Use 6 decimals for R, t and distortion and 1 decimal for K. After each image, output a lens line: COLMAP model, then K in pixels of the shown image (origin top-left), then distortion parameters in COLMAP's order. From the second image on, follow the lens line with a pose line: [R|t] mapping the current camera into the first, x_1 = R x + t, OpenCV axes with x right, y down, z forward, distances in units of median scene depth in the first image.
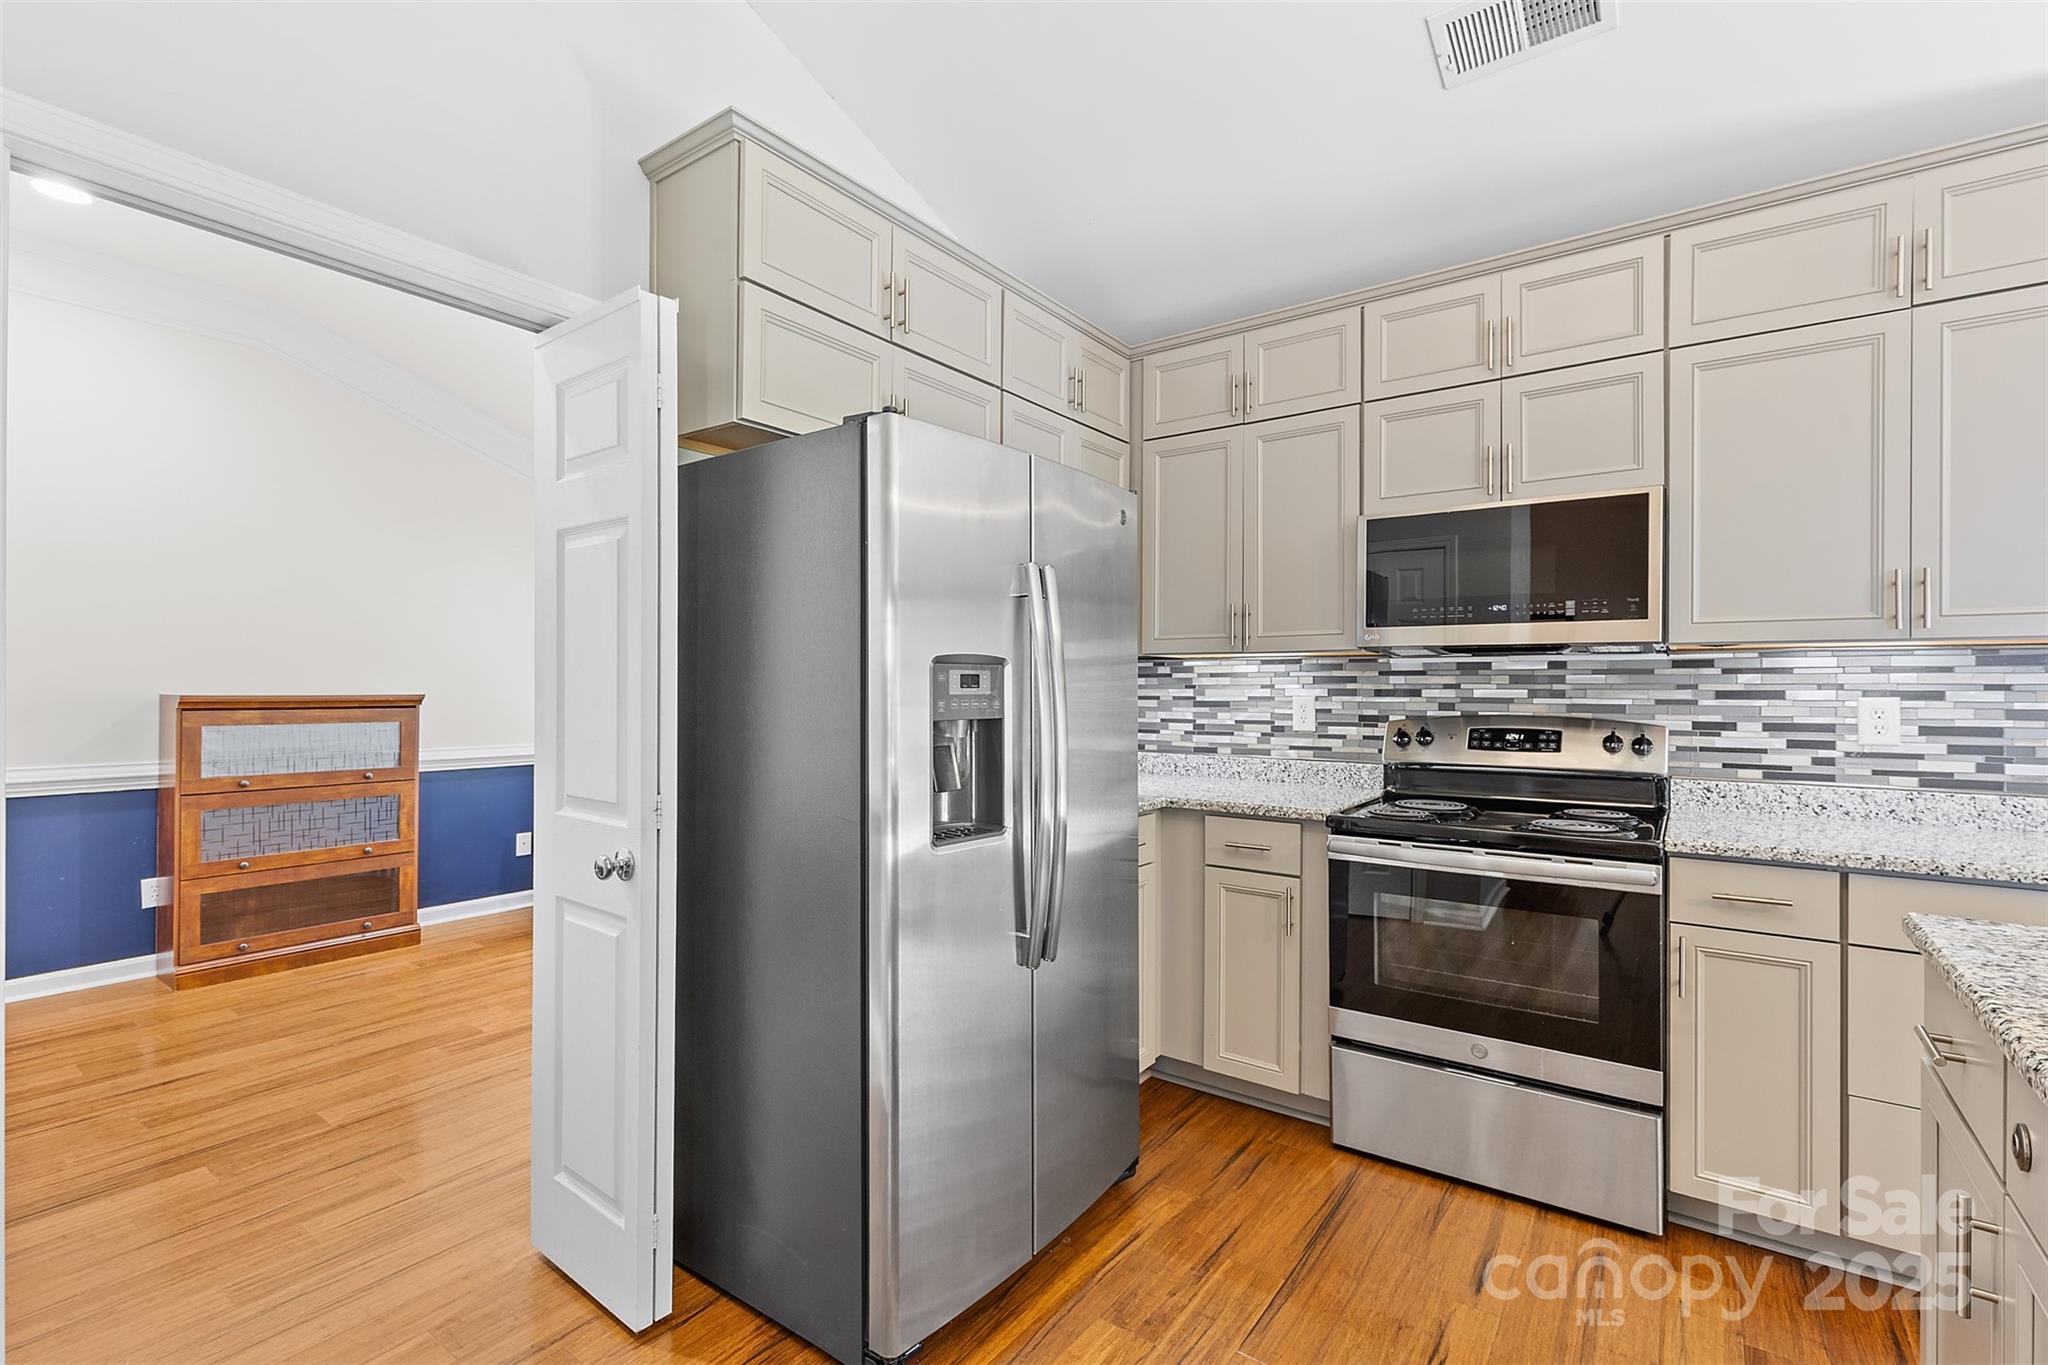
lens RADIAL K [[924.5, 0, 1018.0], [0, 924.5, 684.6], [0, 0, 1]] dist [0.000125, 0.000059]
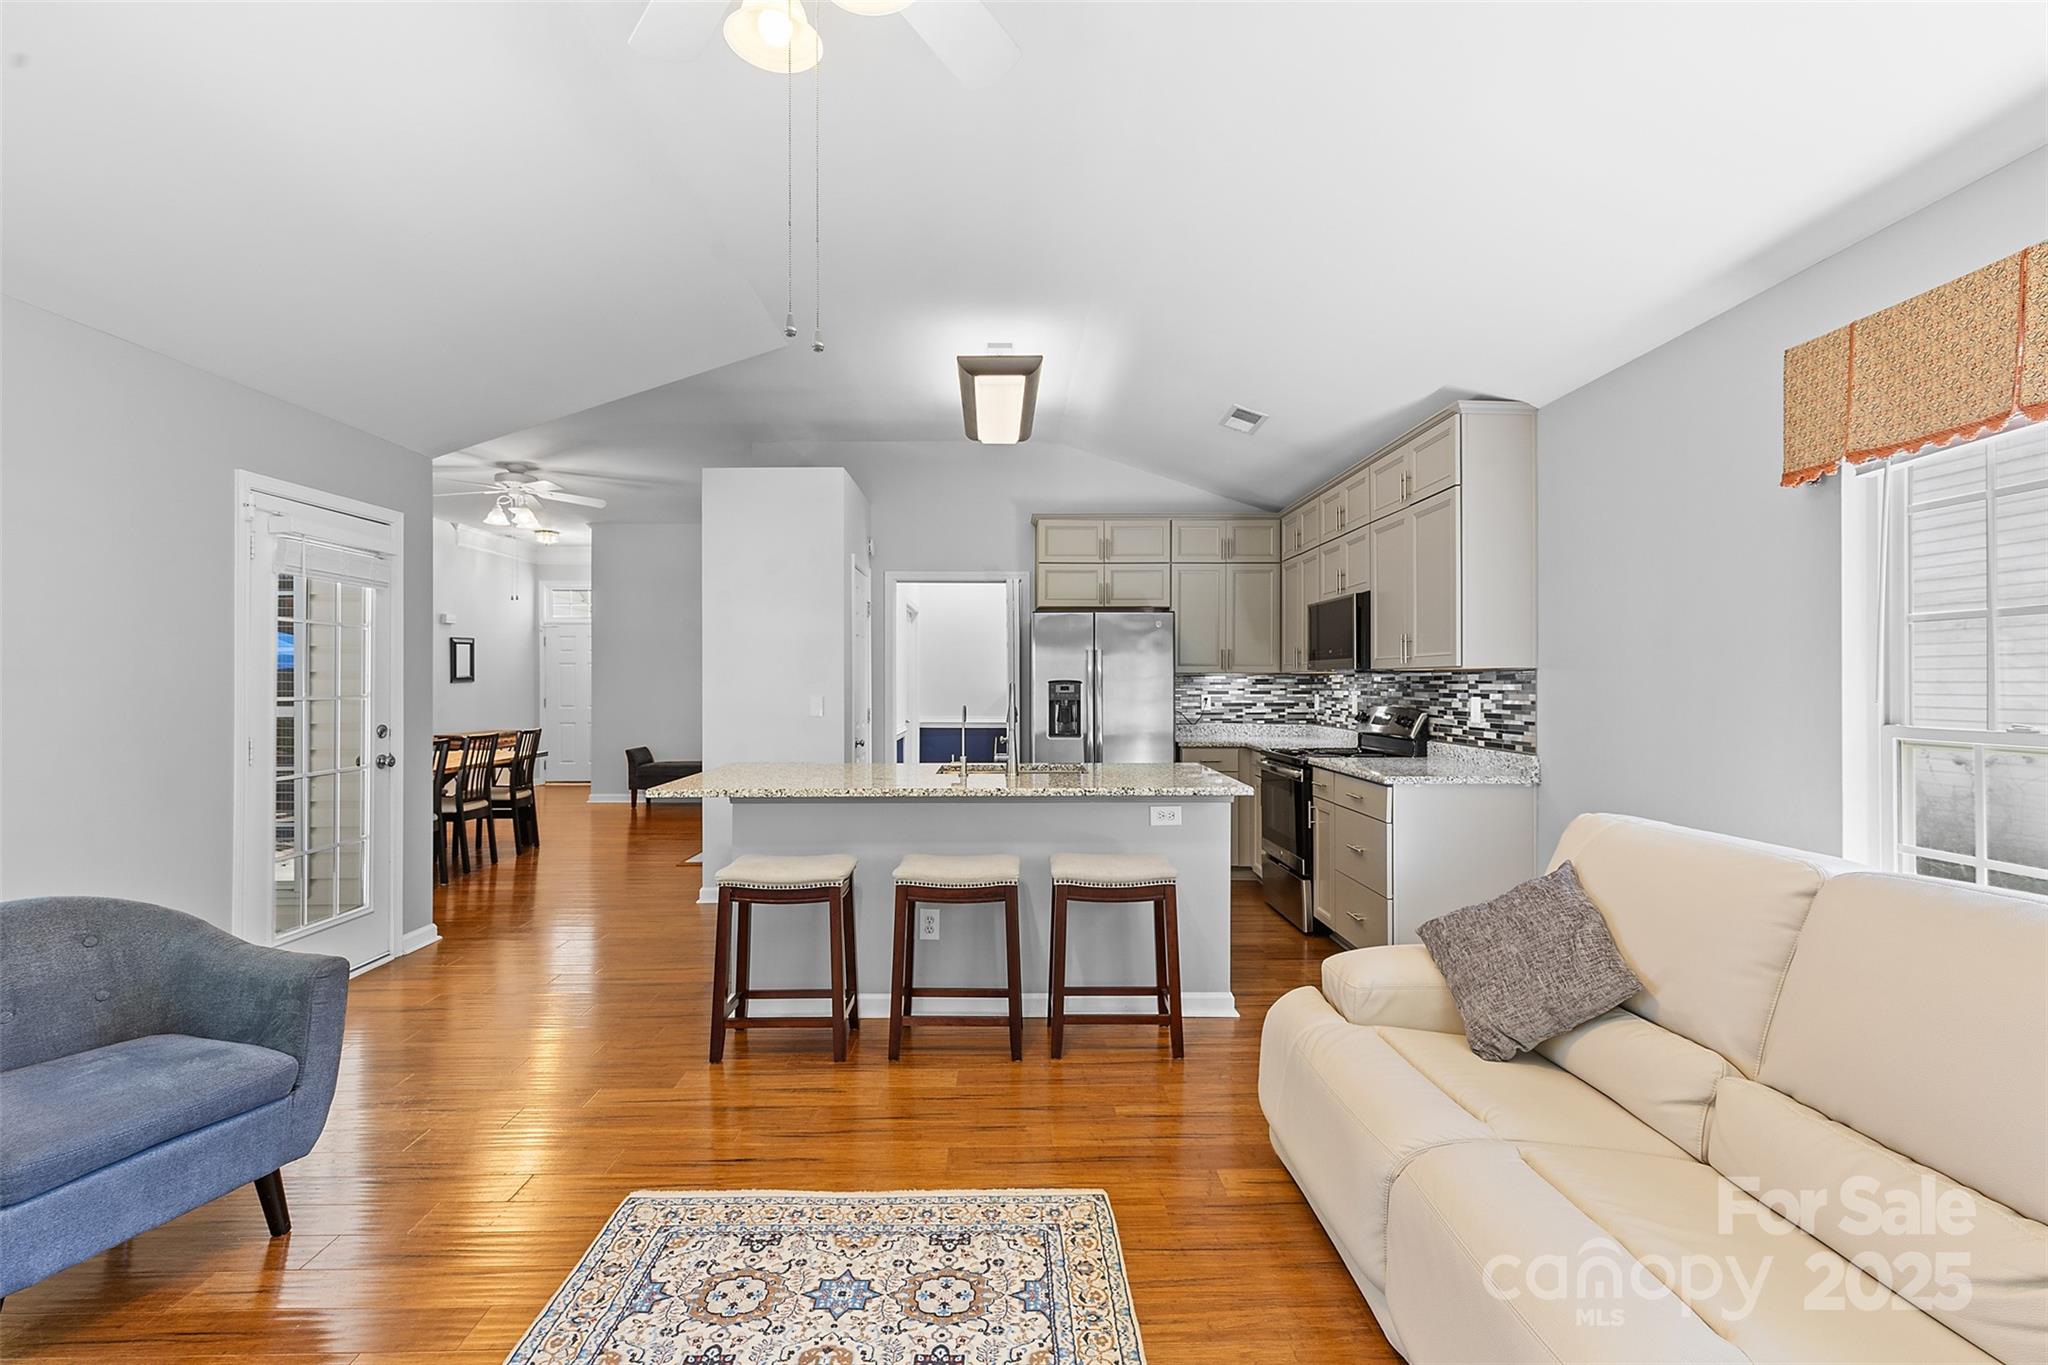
lens RADIAL K [[916.7, 0, 1016.8], [0, 916.7, 677.3], [0, 0, 1]] dist [0.007606, -0.000688]
pose [[0.598963, -0.007072, -0.800745, 1.390454], [0.002389, 0.999972, -0.007045, -0.011328], [0.800773, 0.002307, 0.598963, -0.612399]]
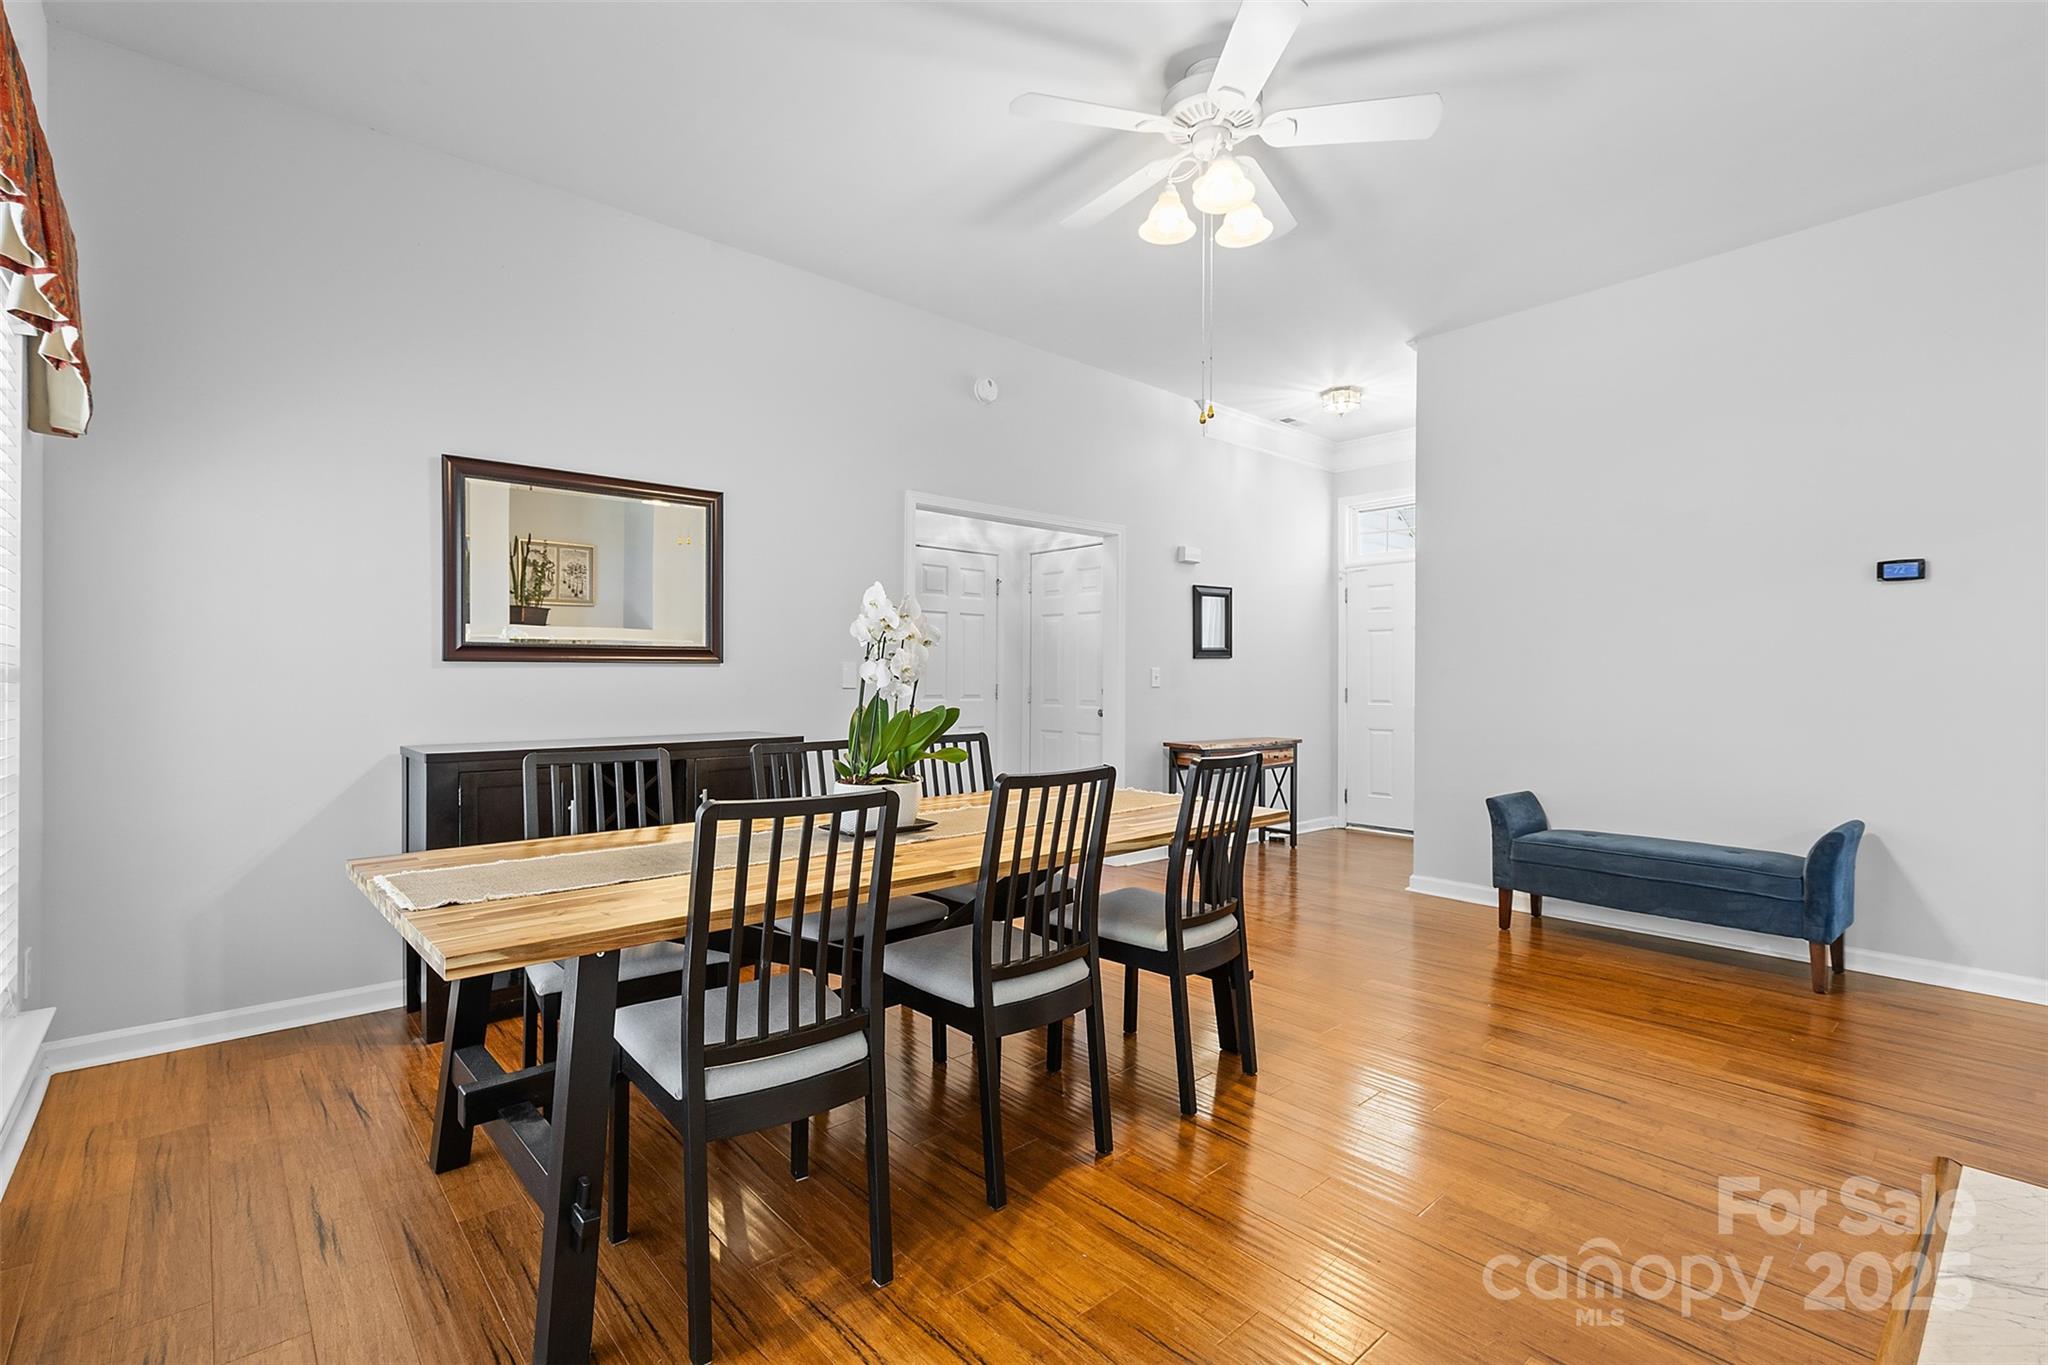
lens RADIAL K [[924.5, 0, 1018.0], [0, 924.5, 684.6], [0, 0, 1]] dist [0.000125, 0.000059]
pose [[-0.216251, 0.002262, -0.976335, -0.315442], [-0.001553, 0.999995, 0.002661, 0.032277], [0.976337, 0.002092, -0.216247, -0.213737]]
